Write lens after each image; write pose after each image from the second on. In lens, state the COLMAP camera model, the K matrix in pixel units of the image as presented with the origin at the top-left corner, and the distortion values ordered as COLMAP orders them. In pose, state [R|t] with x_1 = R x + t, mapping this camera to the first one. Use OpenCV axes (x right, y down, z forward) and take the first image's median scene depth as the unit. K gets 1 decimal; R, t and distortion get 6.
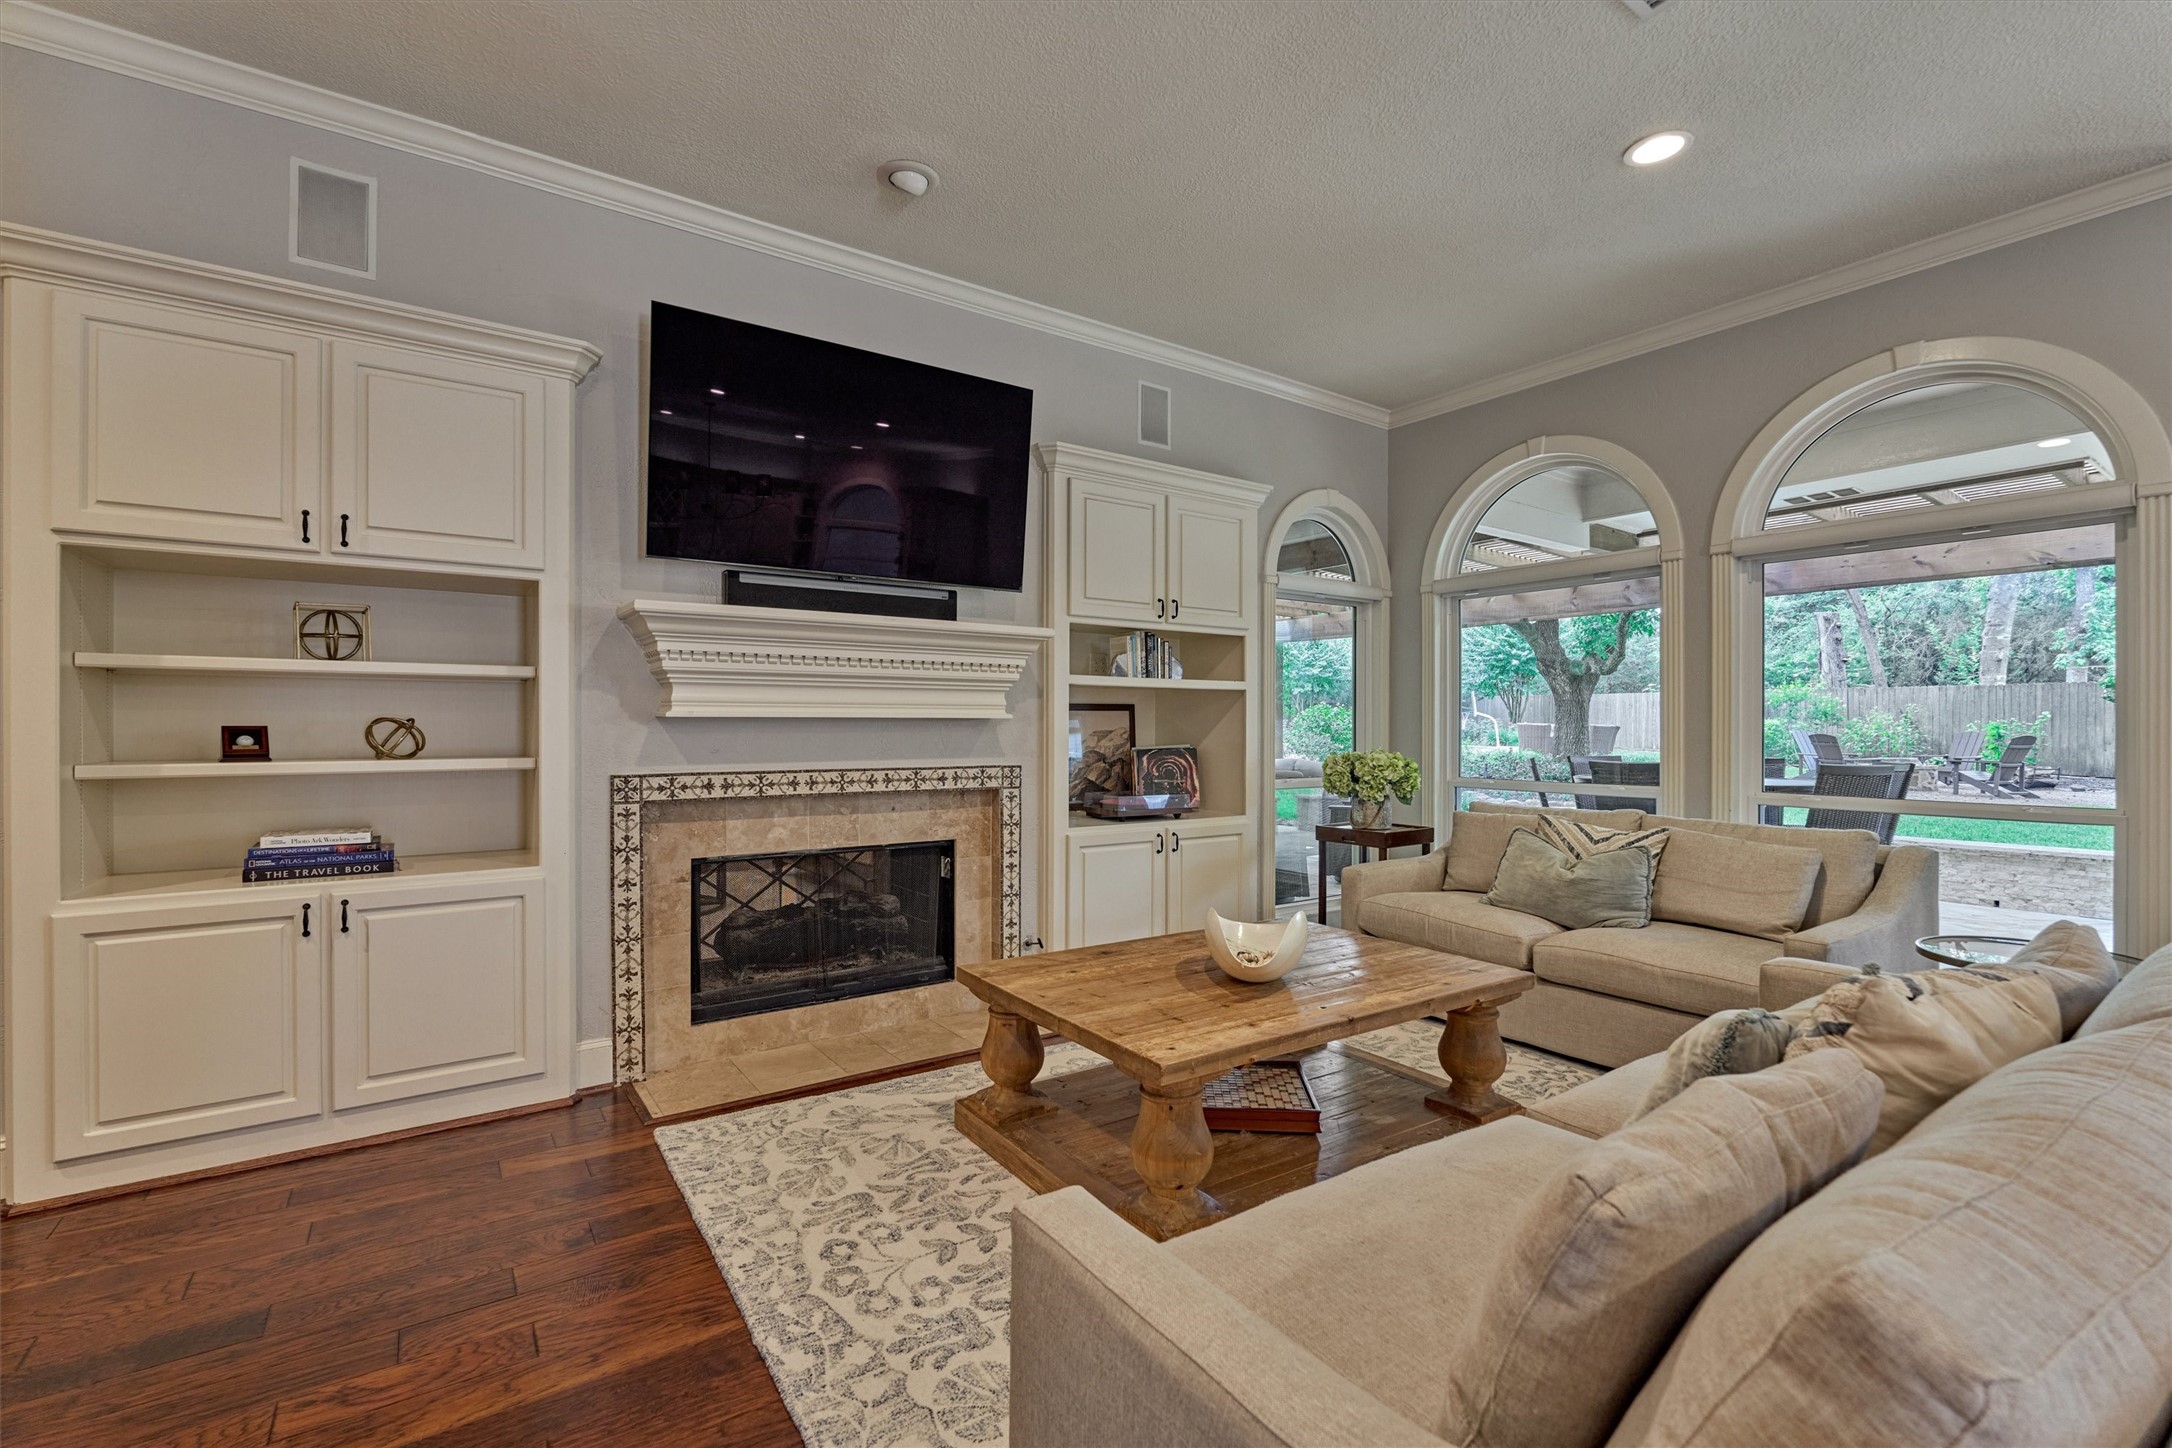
lens RADIAL K [[952.5, 0, 1091.0], [0, 952.5, 727.2], [0, 0, 1]] dist [-0.002450, 0.000621]
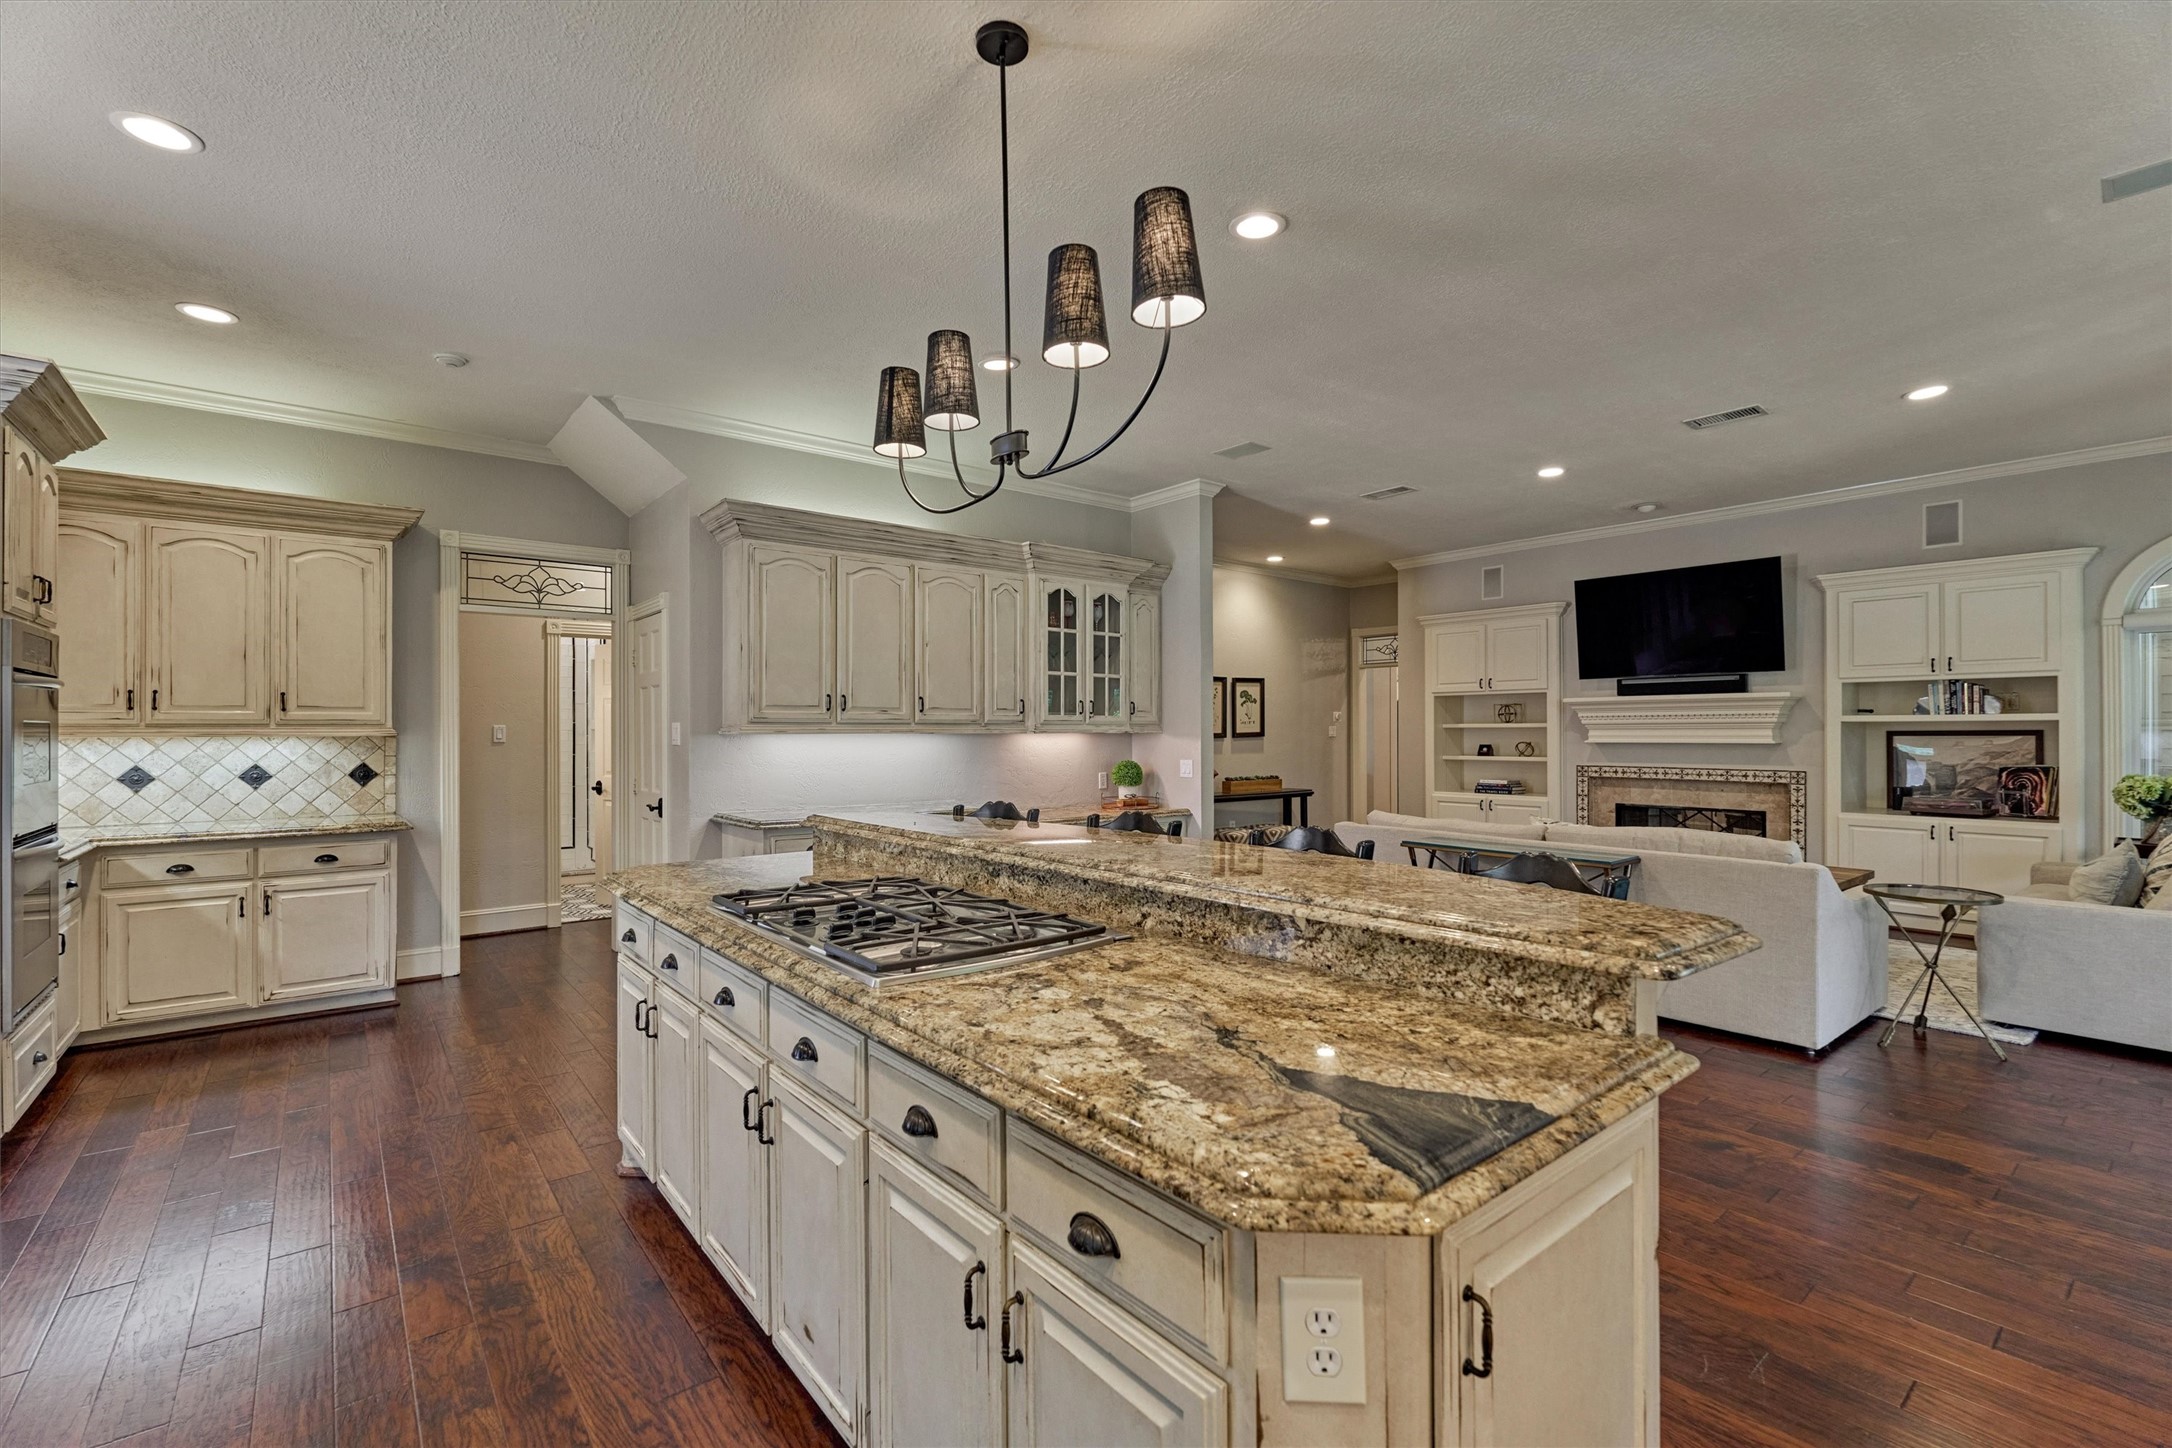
lens RADIAL K [[943.4, 0, 1077.2], [0, 943.4, 734.0], [0, 0, 1]] dist [-0.001838, 0.000000]
pose [[0.061078, 0.000276, -0.998133, 1.863753], [0.001554, 0.999999, 0.000372, -0.034698], [0.998132, -0.001574, 0.061077, -0.466445]]
